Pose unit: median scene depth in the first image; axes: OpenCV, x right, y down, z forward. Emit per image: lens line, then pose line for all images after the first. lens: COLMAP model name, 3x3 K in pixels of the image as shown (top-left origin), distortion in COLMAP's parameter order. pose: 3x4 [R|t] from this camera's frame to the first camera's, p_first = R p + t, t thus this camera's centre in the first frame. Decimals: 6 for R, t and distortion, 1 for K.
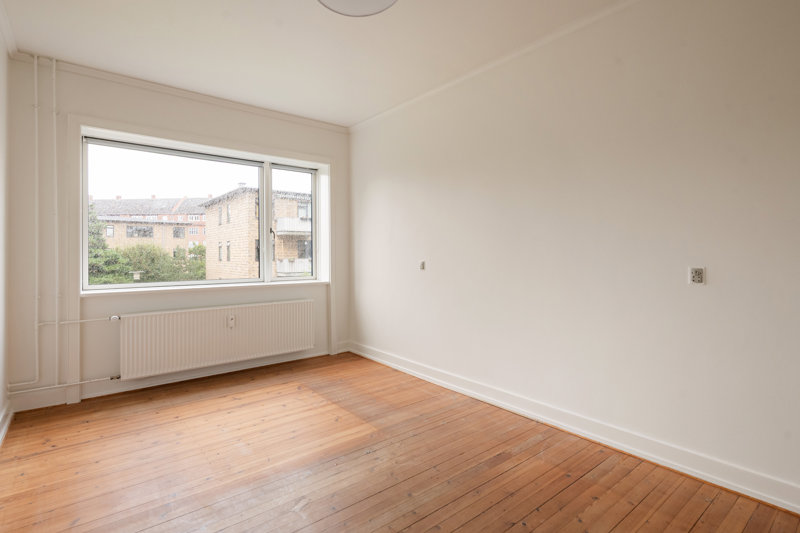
lens RADIAL K [[388.8, 0, 392.8], [0, 388.8, 252.3], [0, 0, 1]] dist [0.000519, -0.000831]
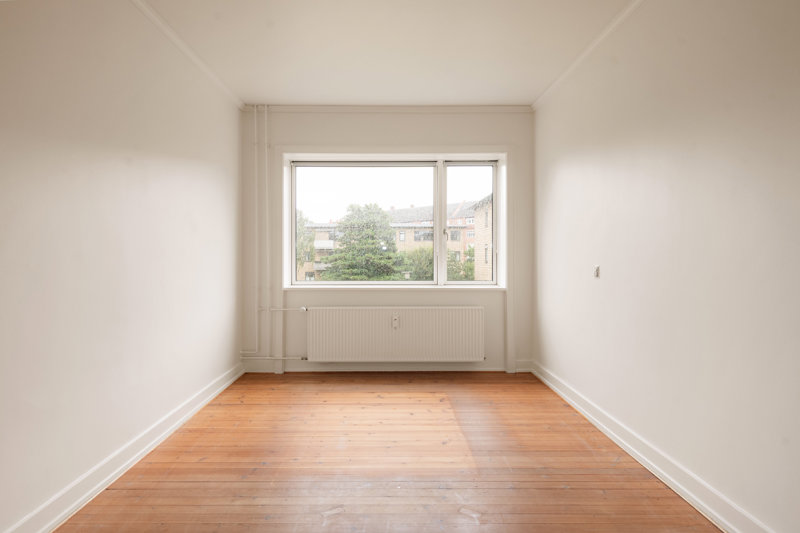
lens RADIAL K [[417.9, 0, 392.5], [0, 417.9, 260.1], [0, 0, 1]] dist [0.004826, -0.002105]
pose [[0.787251, 0.007369, -0.616589, 0.315885], [0.000943, 0.999913, 0.013154, 0.000135], [0.616632, -0.010937, 0.787176, 0.160513]]
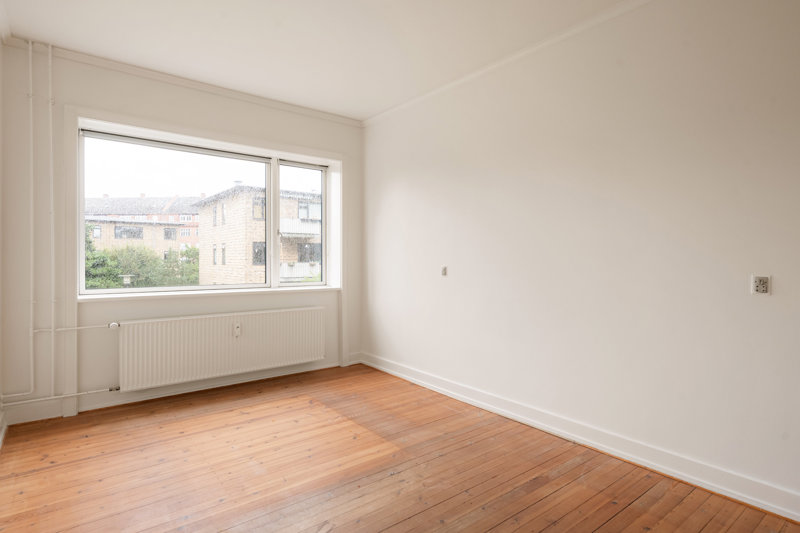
lens RADIAL K [[417.9, 0, 392.5], [0, 417.9, 260.1], [0, 0, 1]] dist [0.004826, -0.002105]
pose [[0.999883, 0.007335, -0.013457, -0.039917], [-0.007223, 0.999939, 0.008390, 0.000439], [0.013518, -0.008292, 0.999874, 0.010733]]
